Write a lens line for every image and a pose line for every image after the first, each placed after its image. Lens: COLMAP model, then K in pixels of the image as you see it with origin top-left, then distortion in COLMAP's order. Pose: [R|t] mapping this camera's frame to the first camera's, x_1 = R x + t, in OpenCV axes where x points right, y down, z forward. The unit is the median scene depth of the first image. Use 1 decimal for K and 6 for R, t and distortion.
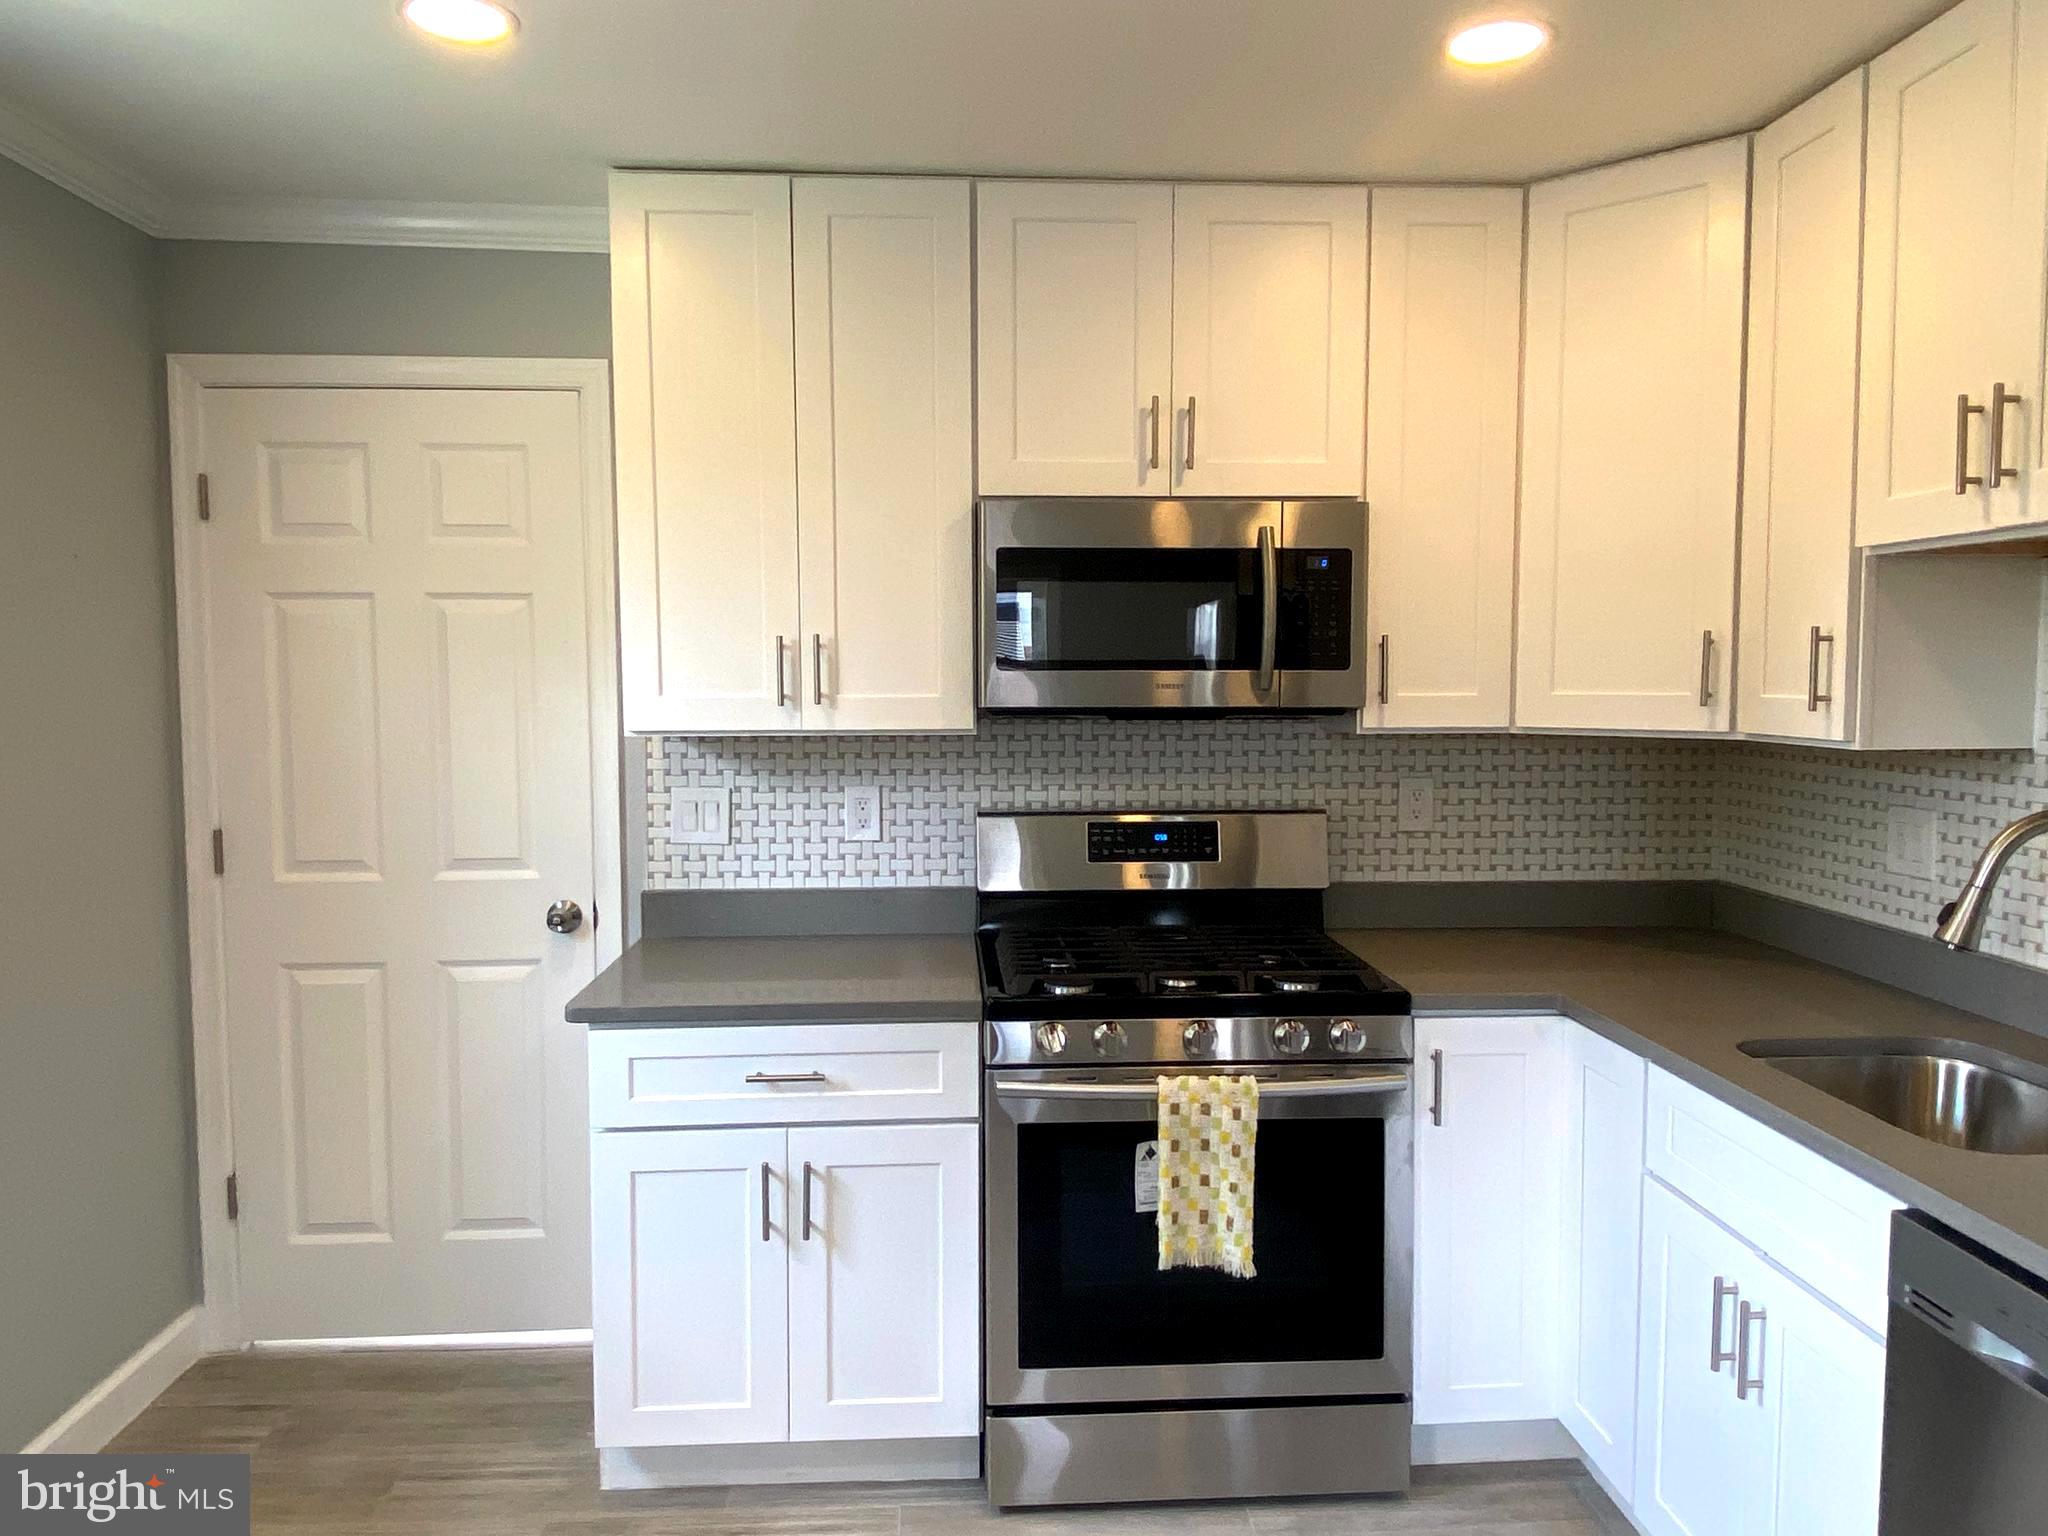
lens RADIAL K [[1411.9, 0, 1019.9], [0, 1411.9, 758.2], [0, 0, 1]] dist [0.040335, -0.032908]
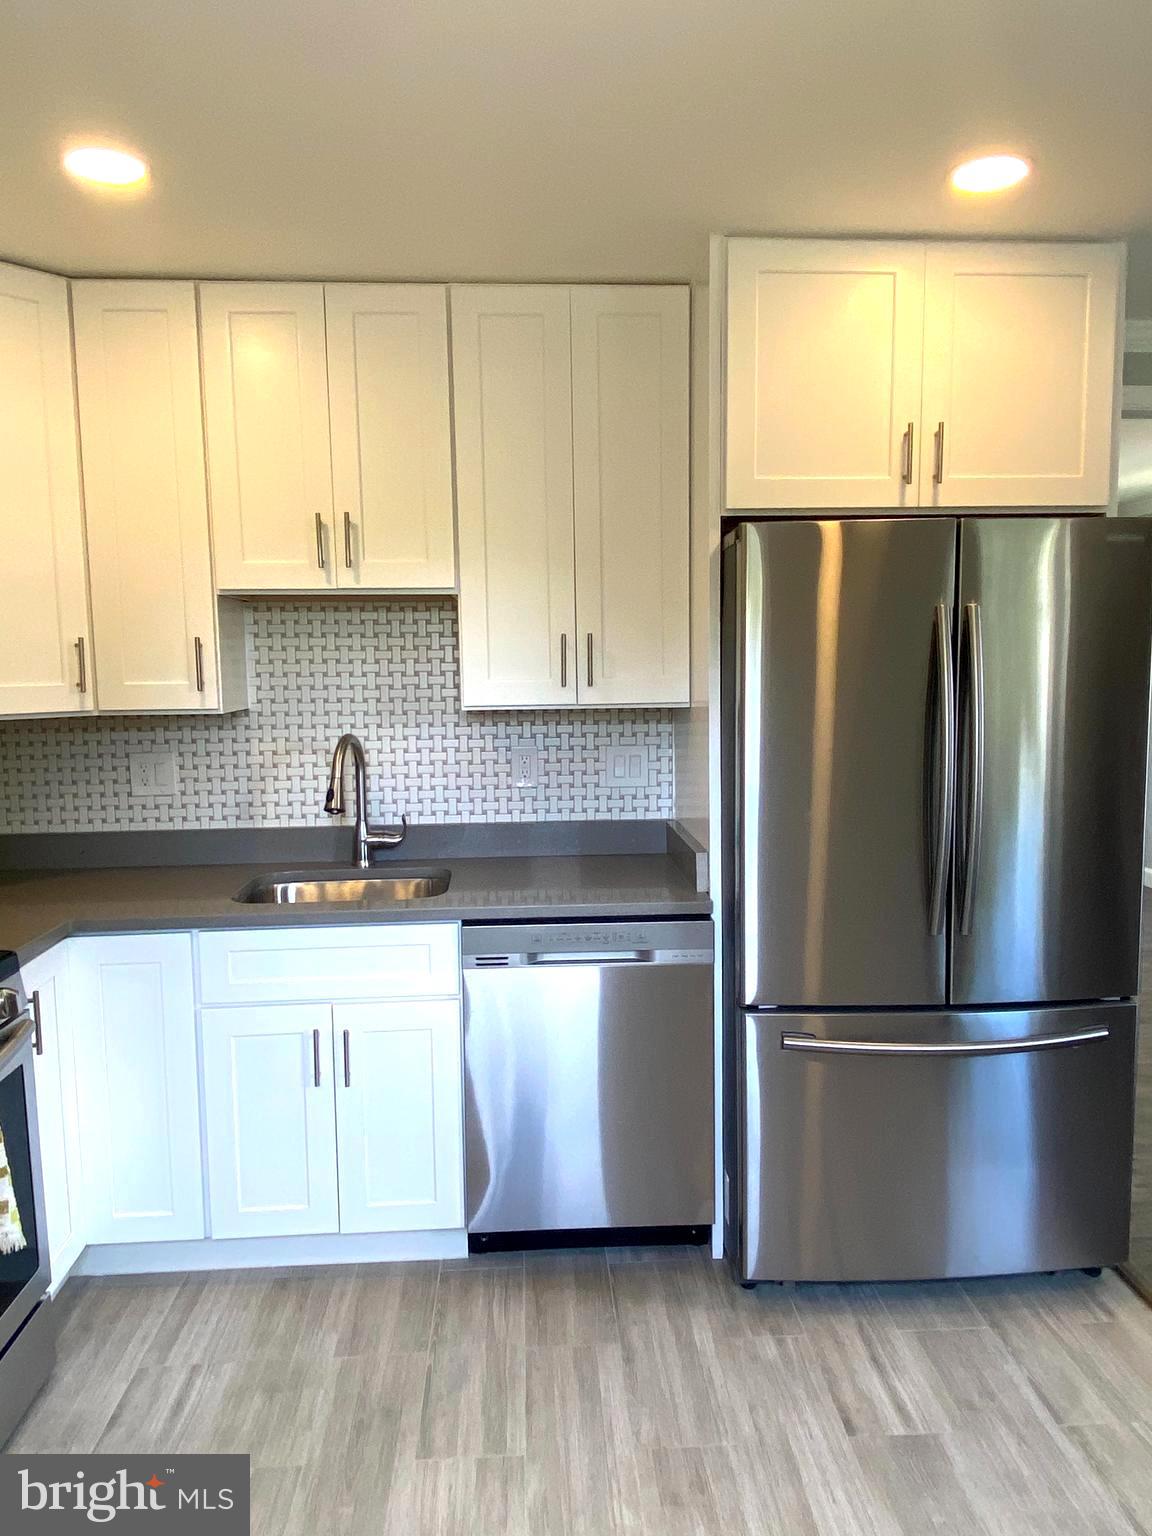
lens RADIAL K [[1058.9, 0, 612.0], [0, 1058.9, 766.7], [0, 0, 1]] dist [0.040335, -0.032908]
pose [[-0.019090, -0.098399, 0.994964, -0.543534], [0.075787, 0.992140, 0.099573, -0.027894], [-0.996941, 0.077306, -0.011482, 0.487293]]
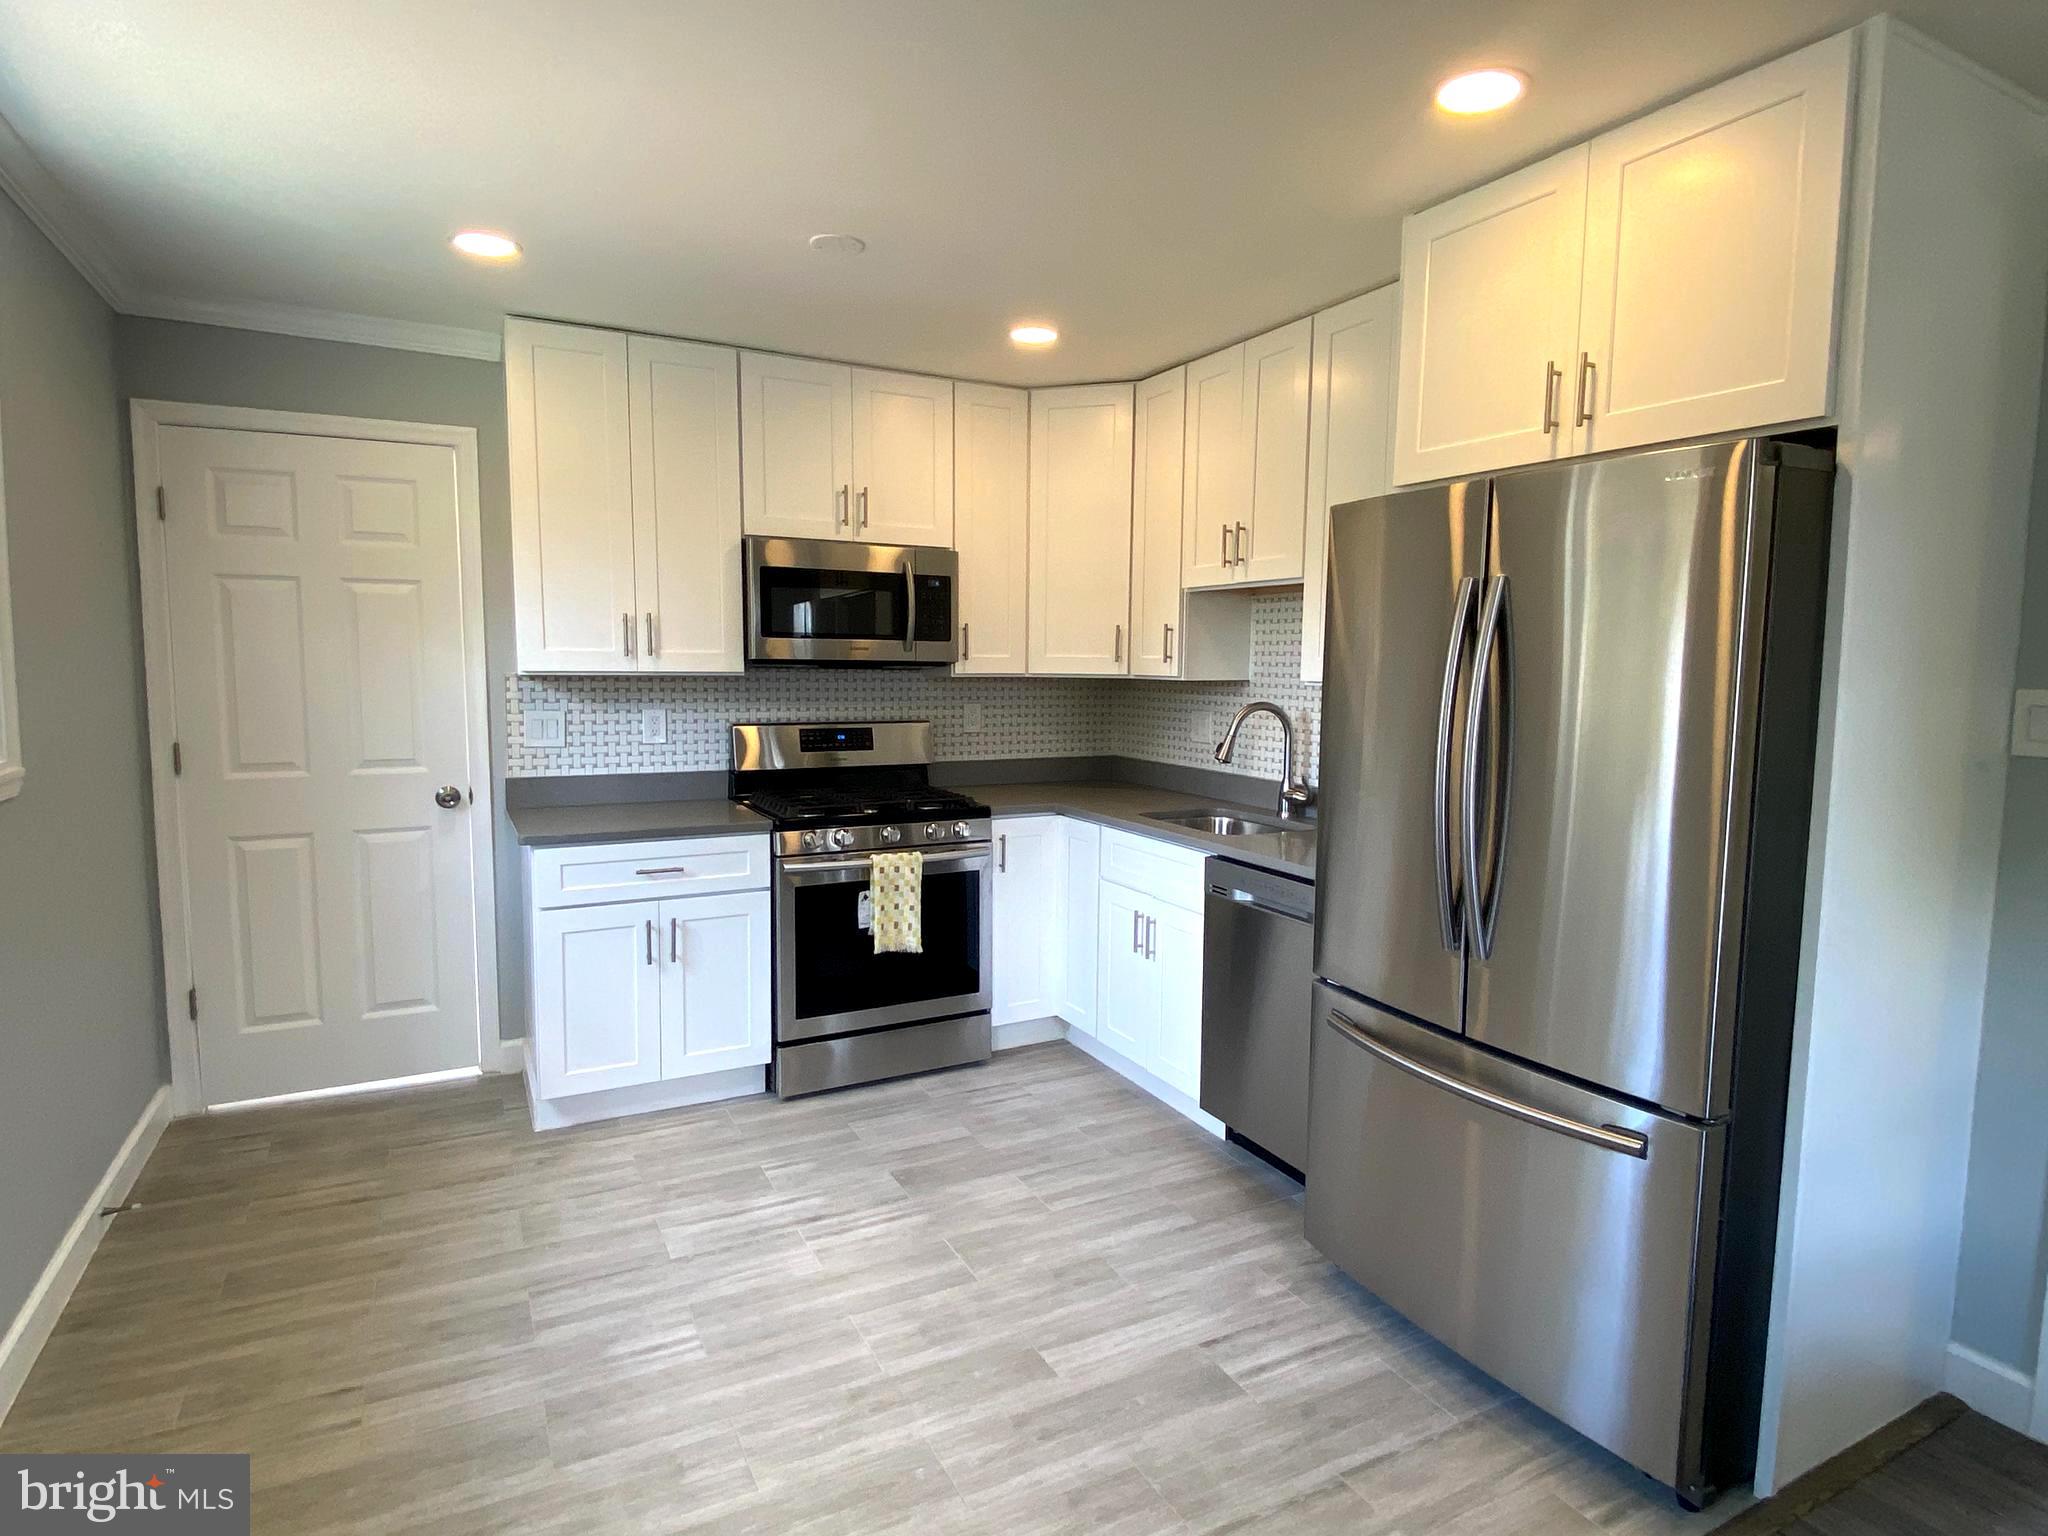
lens RADIAL K [[1120.6, 0, 1039.1], [0, 1120.6, 775.4], [0, 0, 1]] dist [0.017721, -0.021882]
pose [[0.904534, -0.032786, 0.425138, -0.300689], [0.014126, 0.998796, 0.046971, 0.047570], [-0.426167, -0.036481, 0.903909, -0.401306]]
